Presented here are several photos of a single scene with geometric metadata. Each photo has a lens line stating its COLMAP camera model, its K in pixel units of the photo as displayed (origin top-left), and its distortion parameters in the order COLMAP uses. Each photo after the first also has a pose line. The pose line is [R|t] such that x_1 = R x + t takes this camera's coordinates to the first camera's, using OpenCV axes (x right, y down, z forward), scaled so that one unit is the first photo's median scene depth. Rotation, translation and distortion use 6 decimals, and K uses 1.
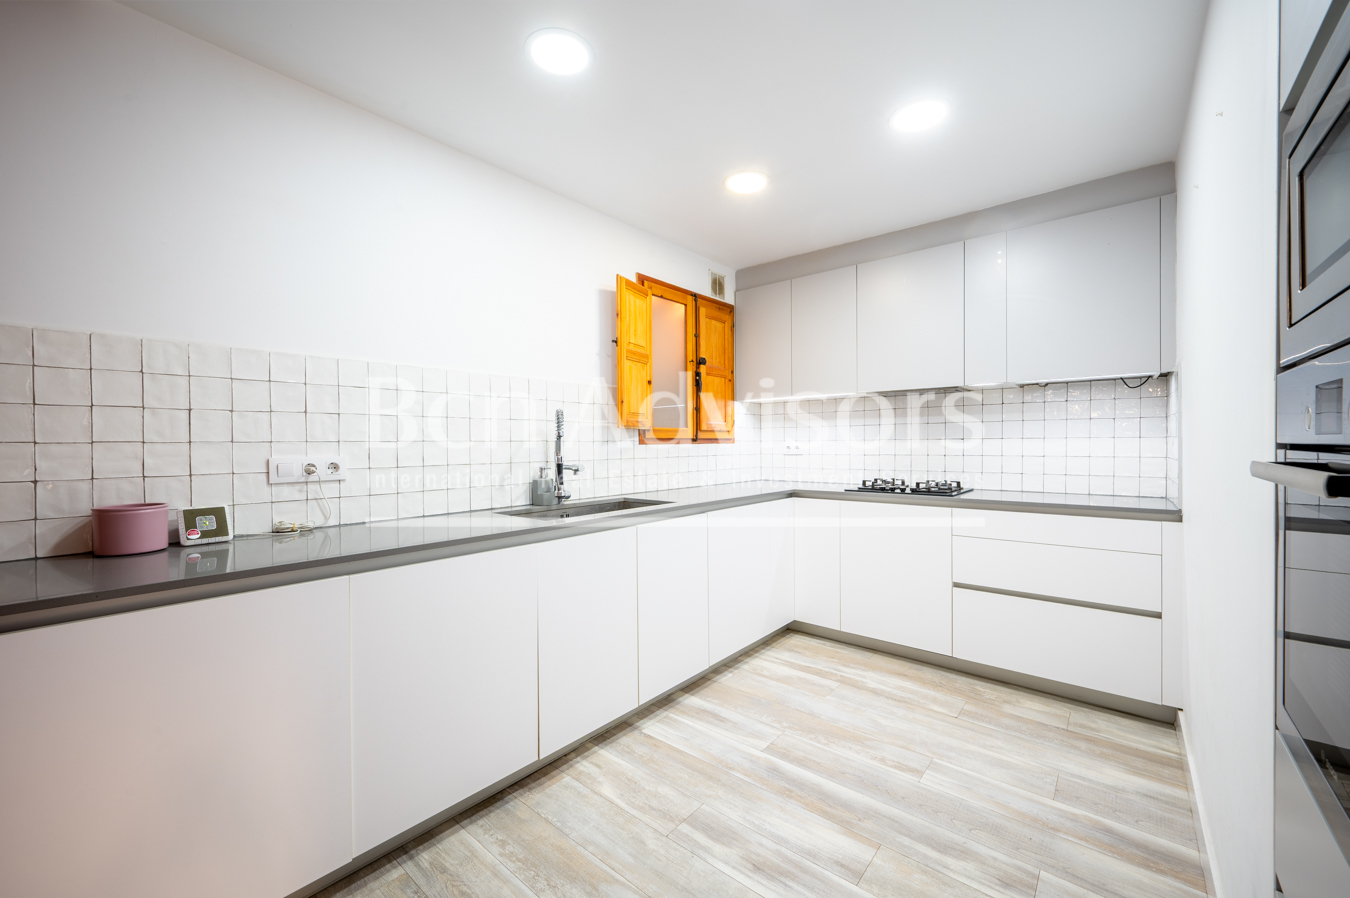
lens RADIAL K [[539.5, 0, 670.2], [0, 539.5, 447.0], [0, 0, 1]] dist [-0.000421, 0.000613]
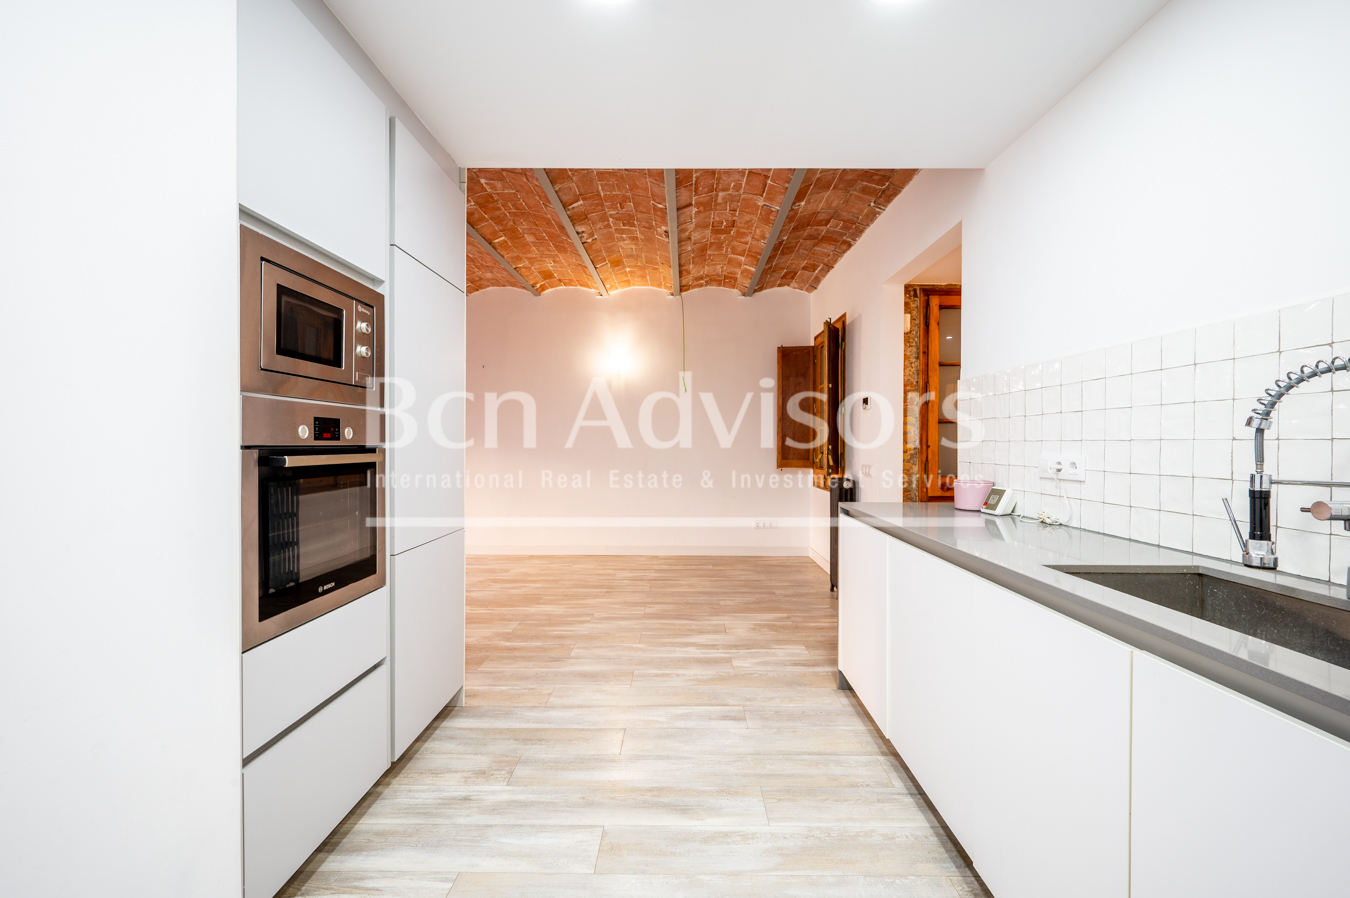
lens RADIAL K [[539.5, 0, 698.5], [0, 539.5, 464.1], [0, 0, 1]] dist [-0.000421, 0.000613]
pose [[-0.748005, 0.030453, -0.662994, 0.462105], [-0.002193, 0.998828, 0.048352, -0.011366], [0.663690, 0.037621, -0.747061, 1.132684]]
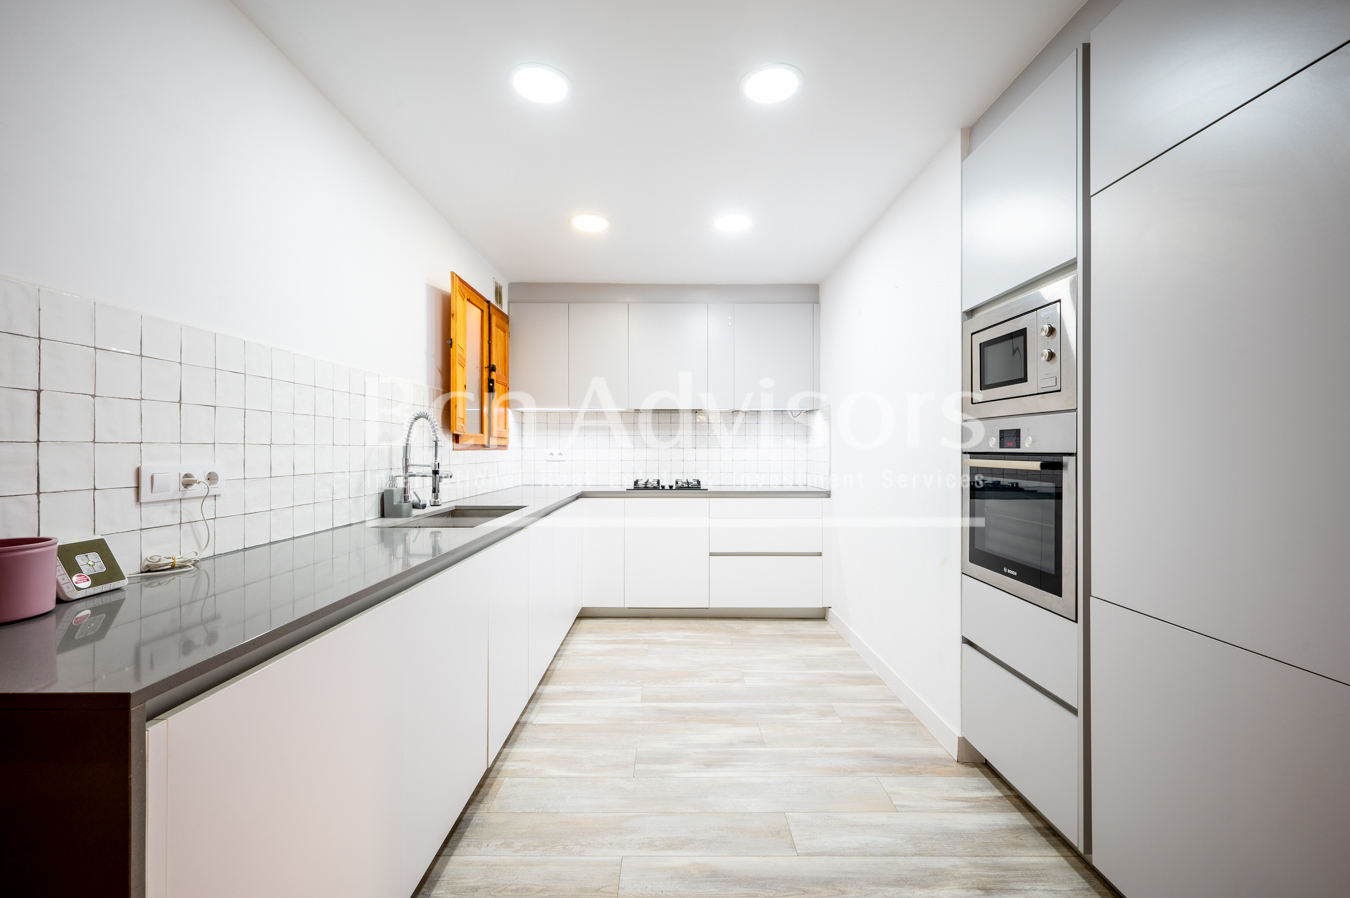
lens RADIAL K [[539.5, 0, 683.2], [0, 539.5, 447.0], [0, 0, 1]] dist [-0.000421, 0.000613]
pose [[0.754289, 0.011297, 0.656445, -0.552776], [-0.002043, 0.999888, -0.014859, 0.004009], [-0.656539, 0.009867, 0.754227, 0.011529]]
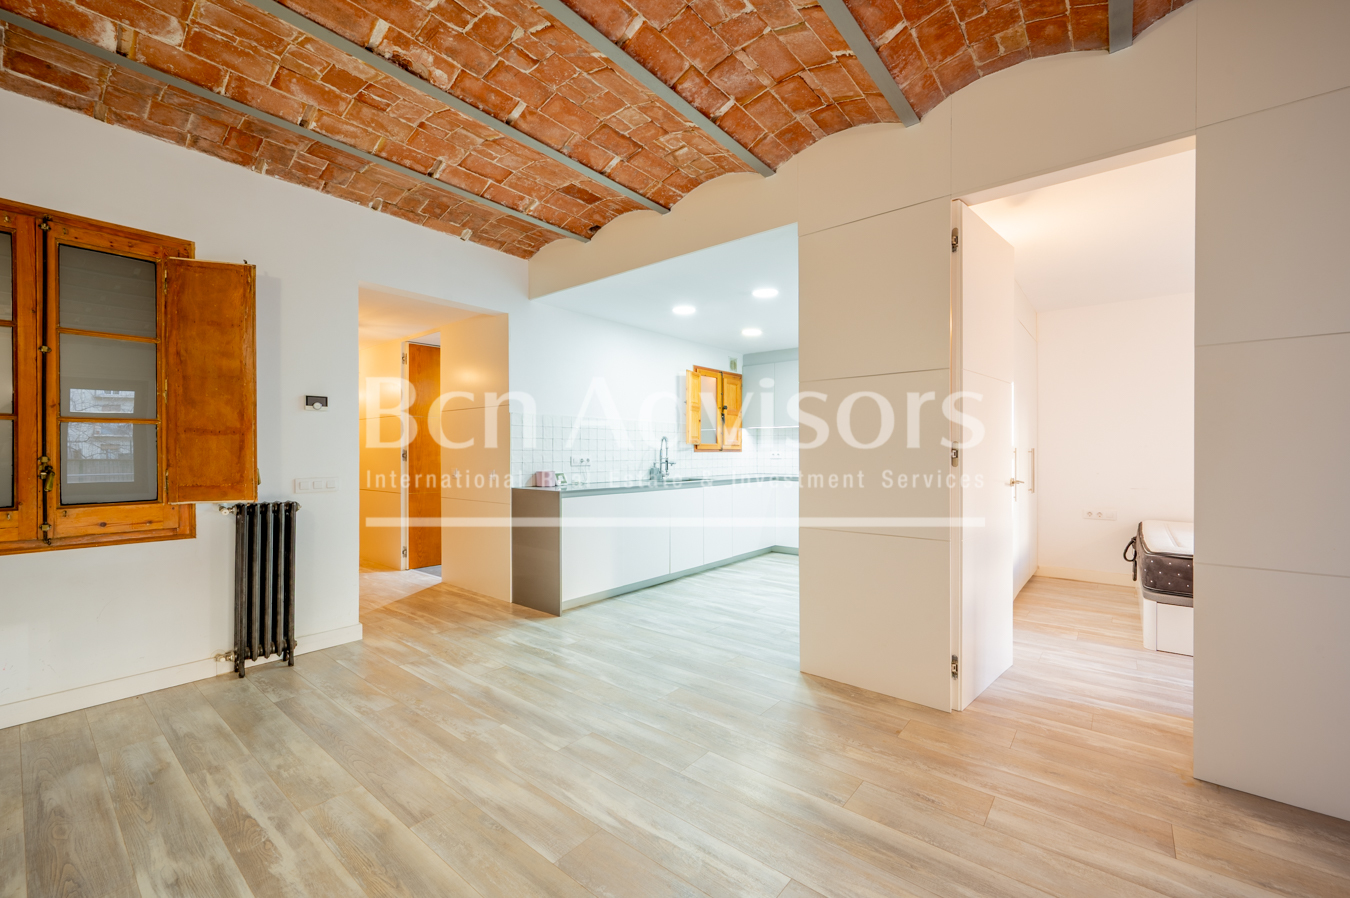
lens RADIAL K [[539.5, 0, 678.0], [0, 539.5, 453.3], [0, 0, 1]] dist [-0.000421, 0.000613]
pose [[0.999546, 0.011148, 0.028006, -0.248428], [-0.010796, 0.999861, -0.012675, 0.034518], [-0.028144, 0.012367, 0.999527, -1.370689]]
